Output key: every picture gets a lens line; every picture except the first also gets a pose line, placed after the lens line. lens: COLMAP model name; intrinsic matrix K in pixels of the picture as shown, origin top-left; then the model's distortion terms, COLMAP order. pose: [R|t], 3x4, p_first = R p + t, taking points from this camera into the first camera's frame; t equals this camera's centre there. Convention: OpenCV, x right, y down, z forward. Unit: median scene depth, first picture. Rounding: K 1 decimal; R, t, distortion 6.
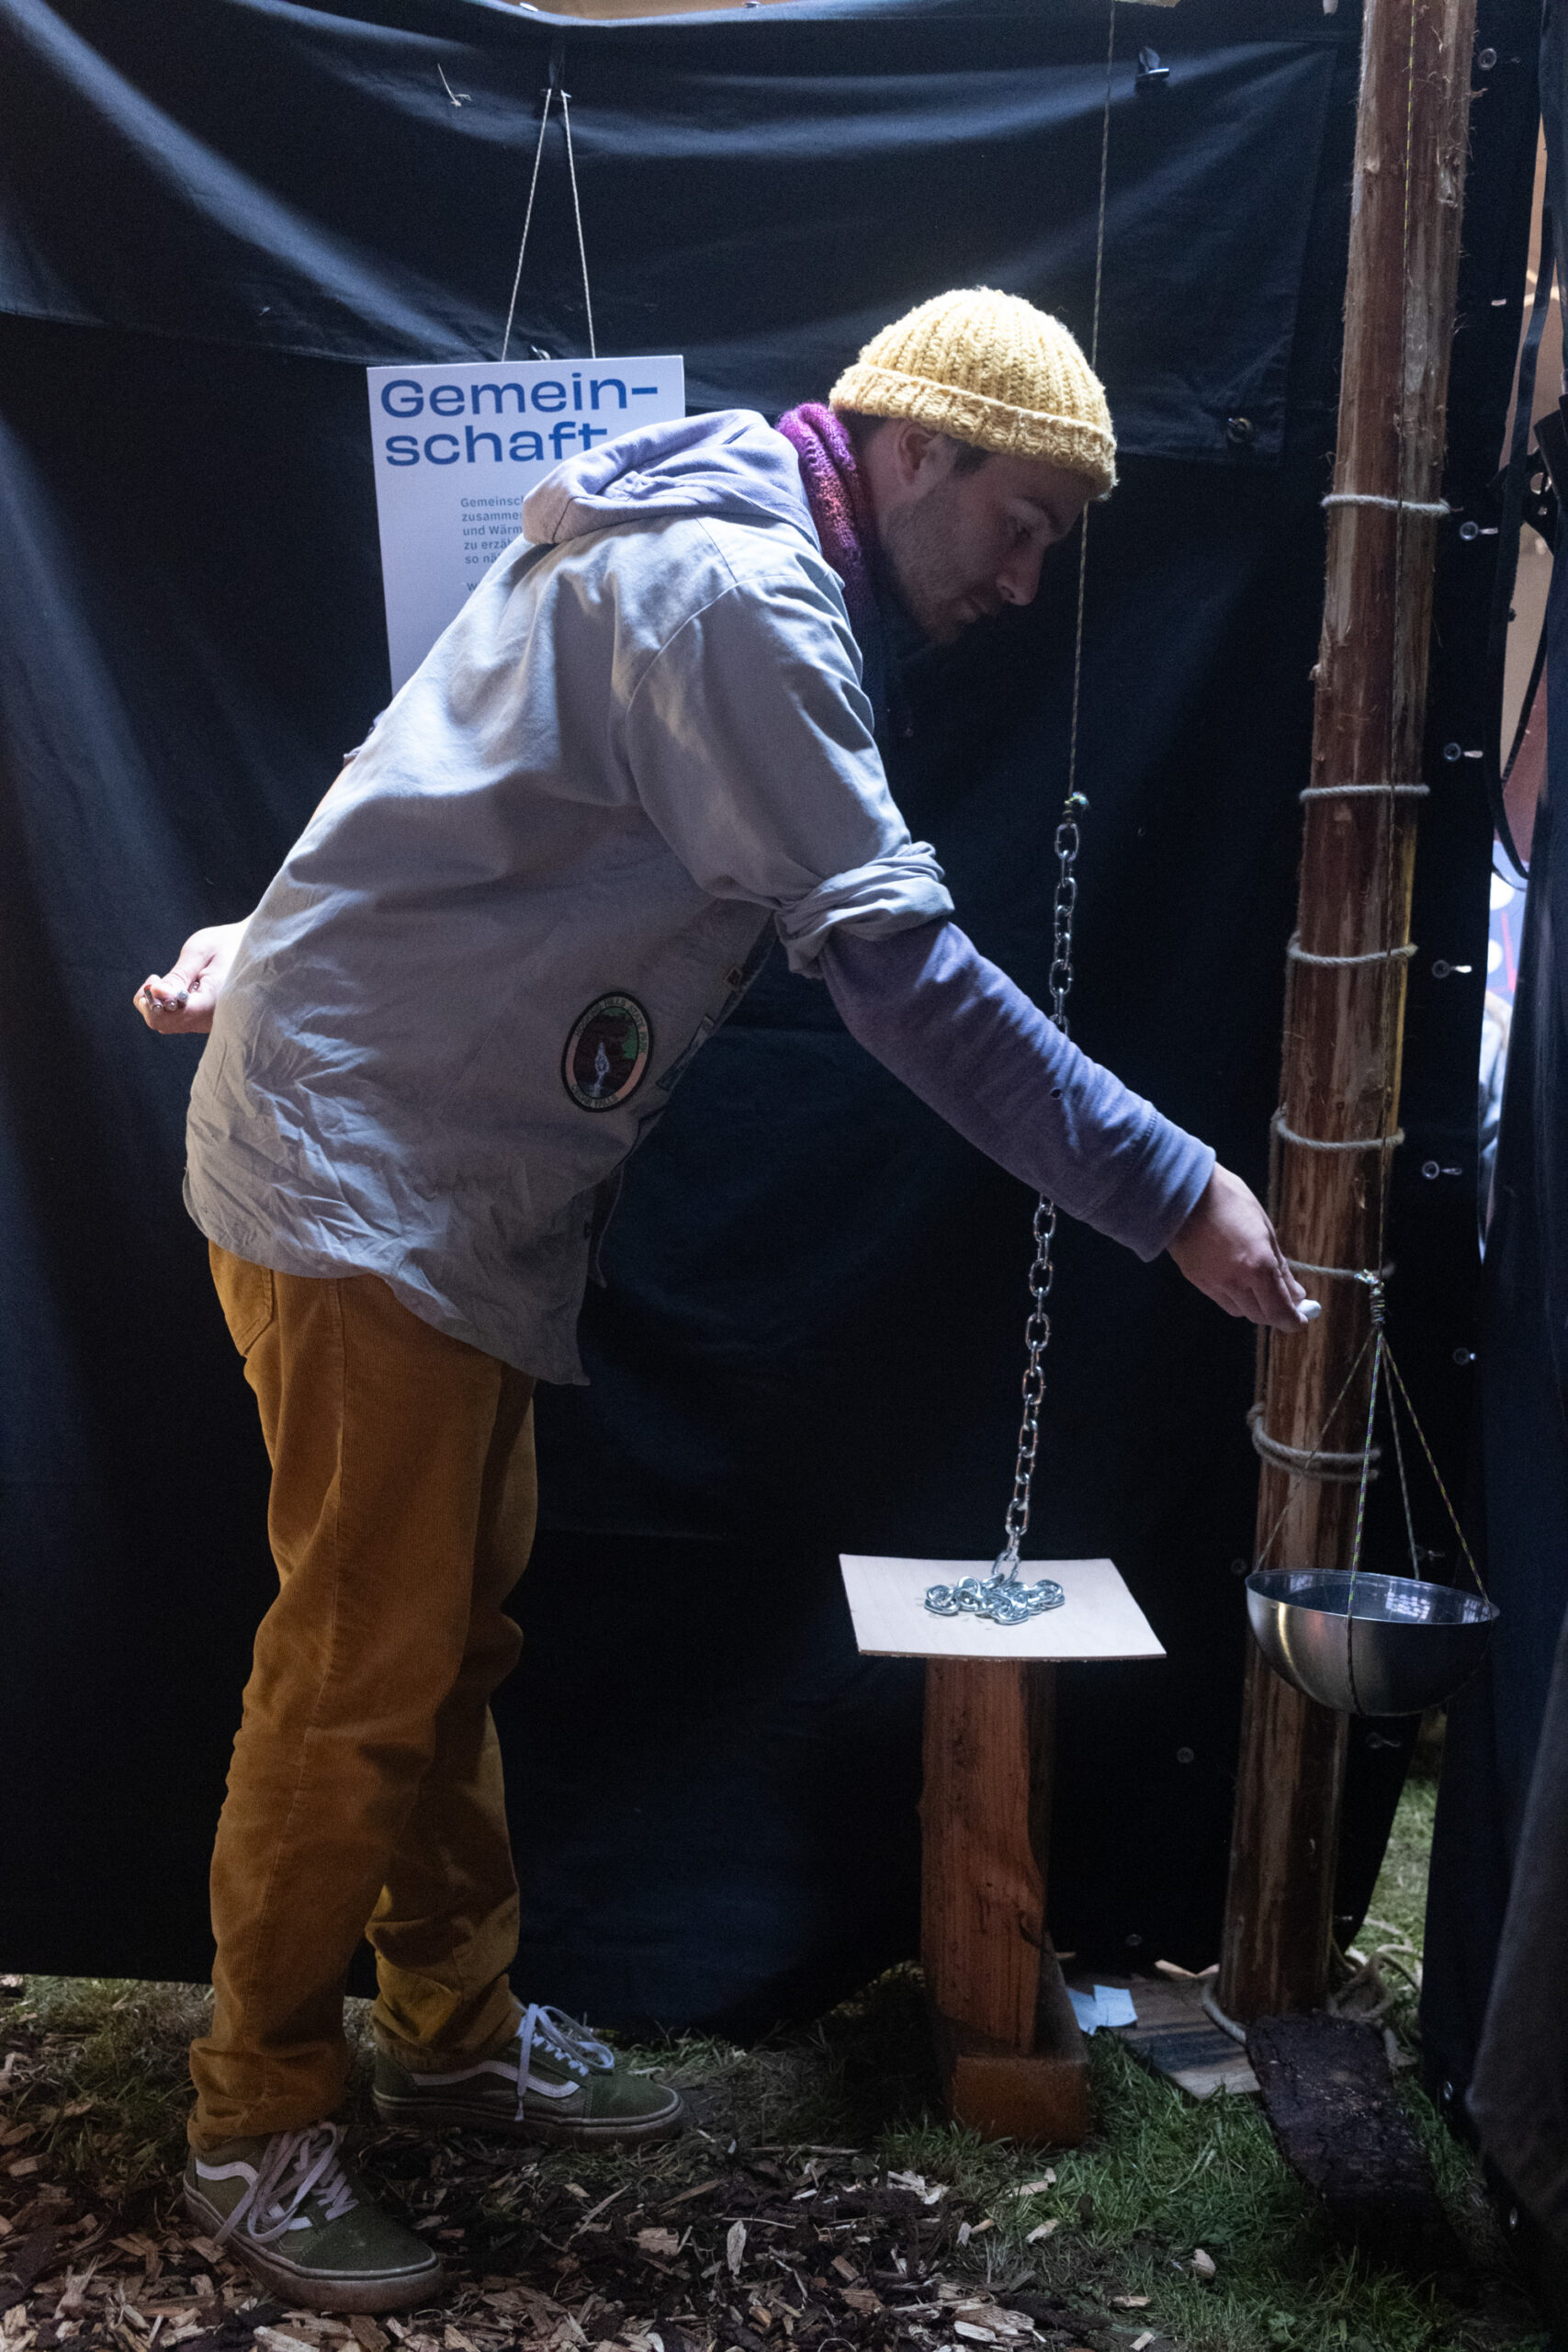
lens RADIAL K [[2393.7, 0, 782.5], [0, 2393.7, 1177.2], [0, 0, 1]] dist [-0.015589, 0.000000]
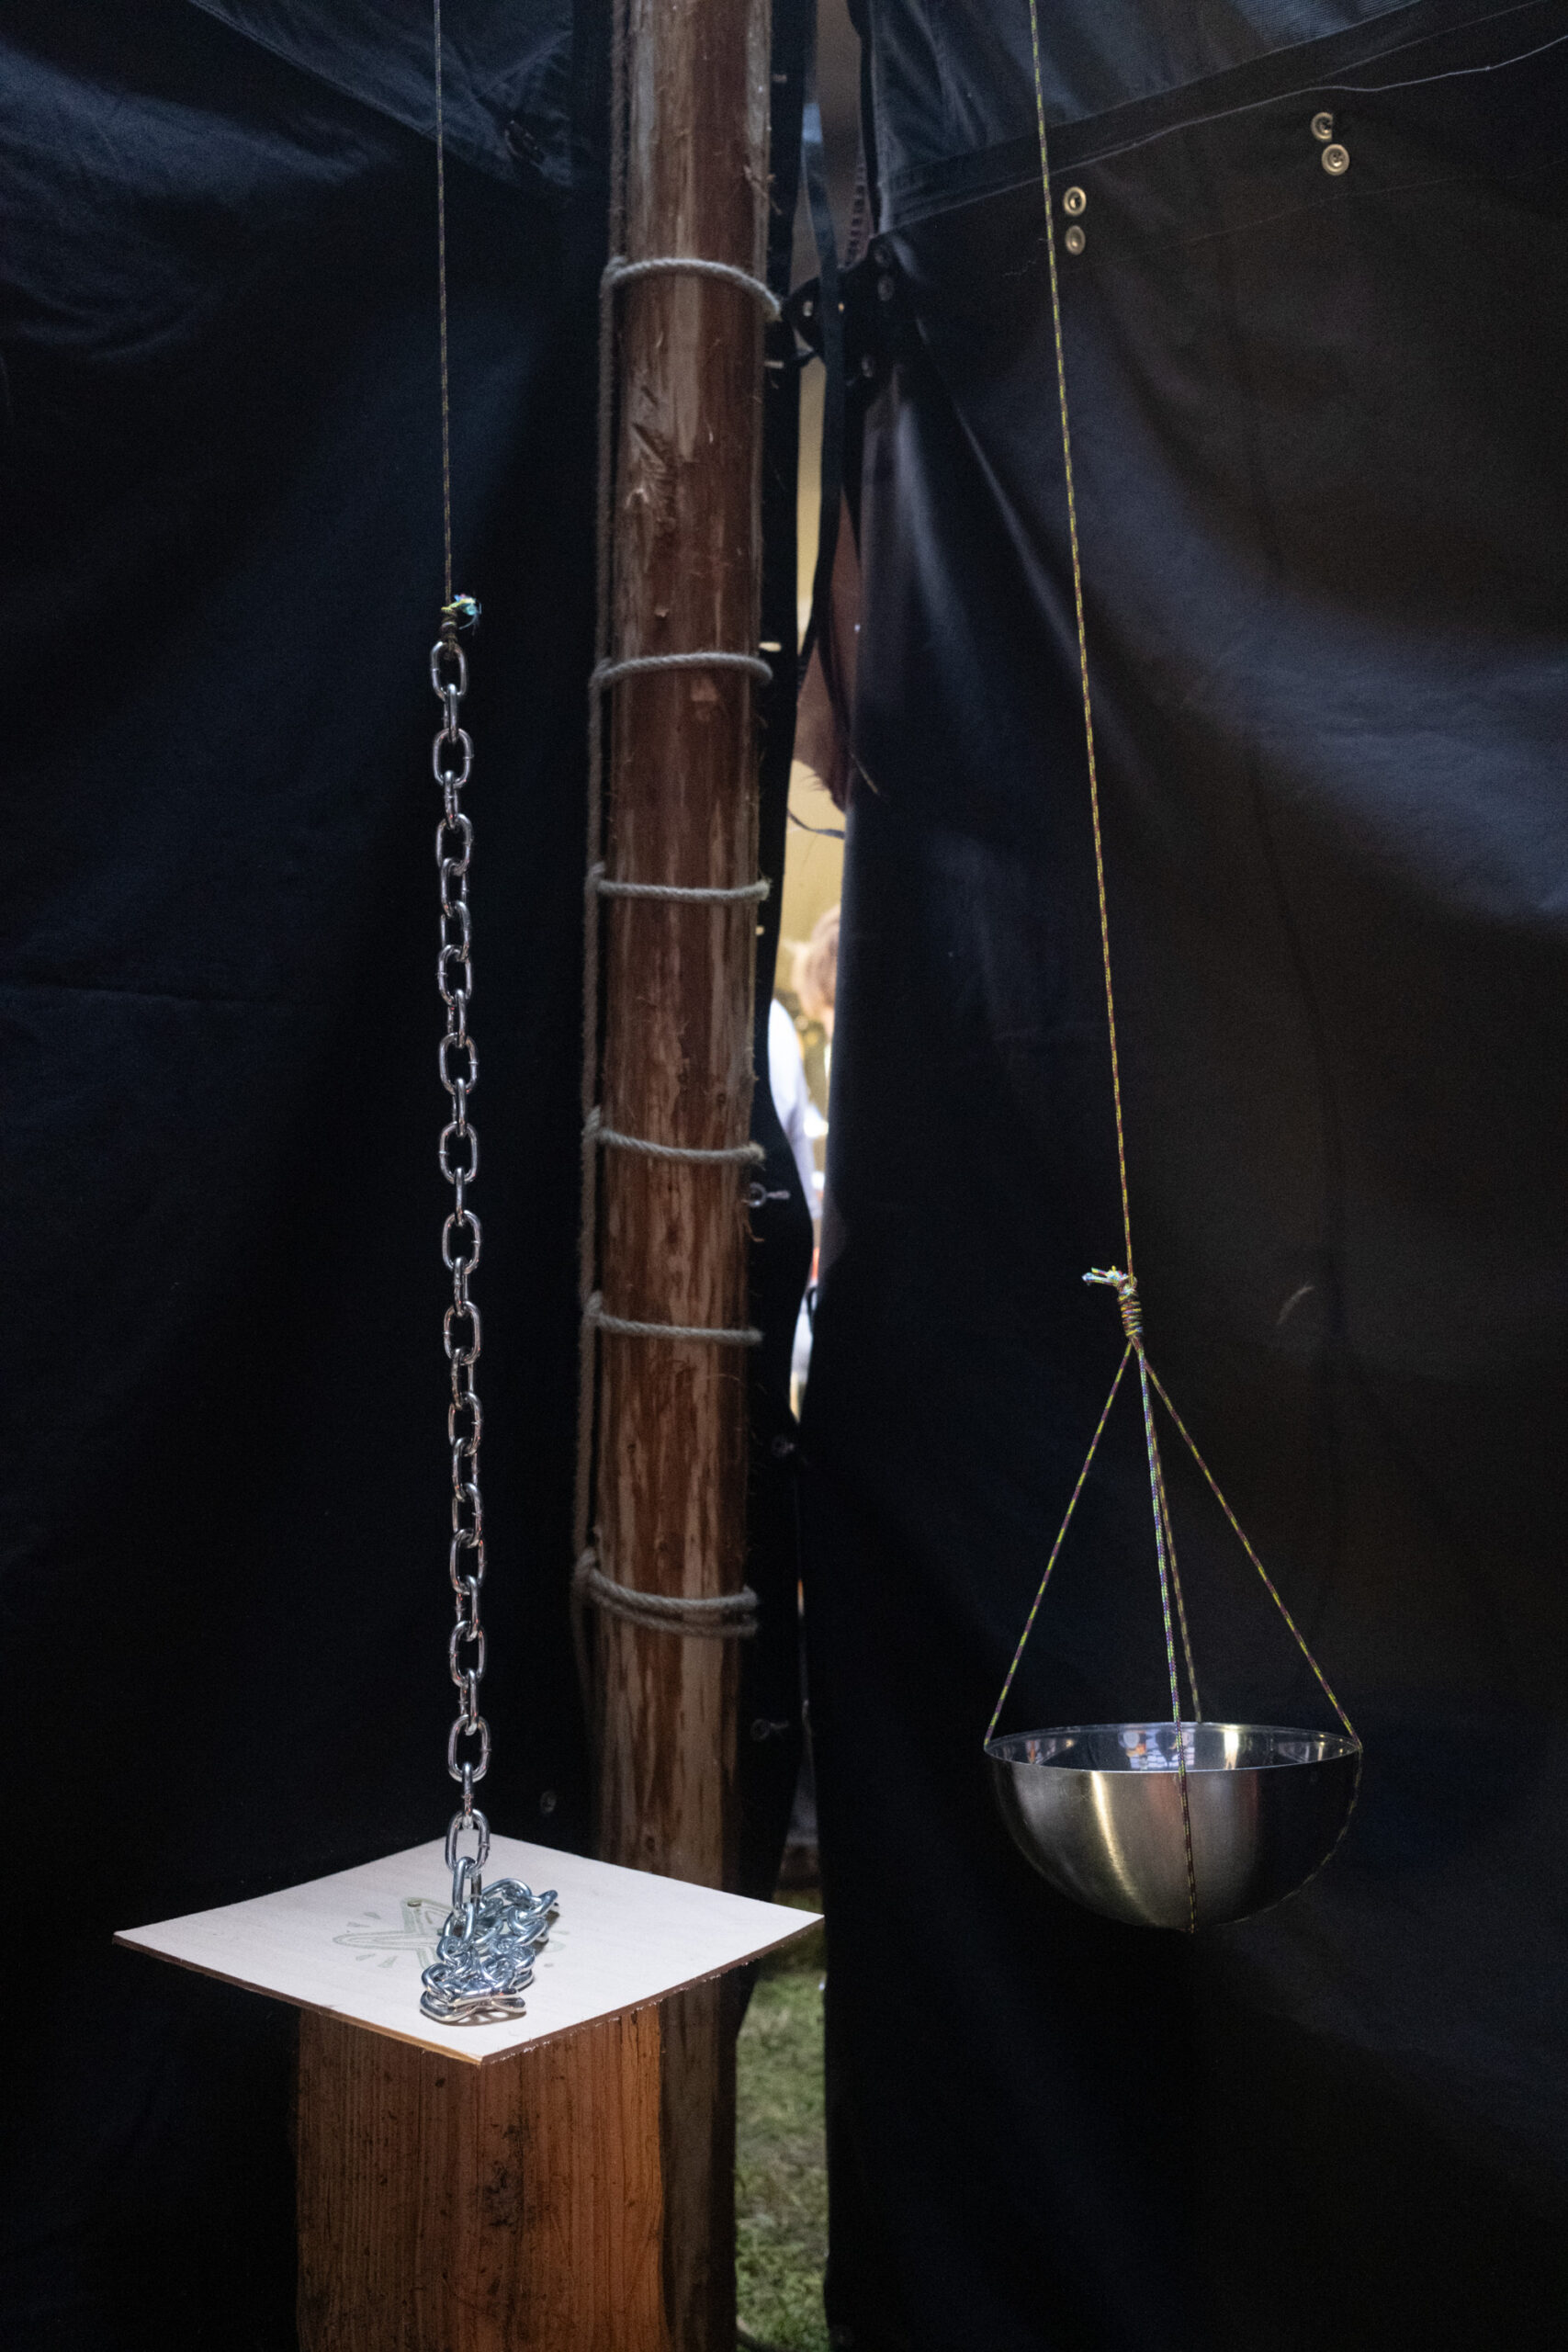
lens RADIAL K [[2393.7, 0, 783.6], [0, 2393.7, 1171.6], [0, 0, 1]] dist [-0.015589, 0.000000]
pose [[0.632870, -0.022141, 0.773941, -0.307179], [0.114752, 0.991234, -0.065478, 0.040496], [-0.765707, 0.130251, 0.629863, 0.541057]]
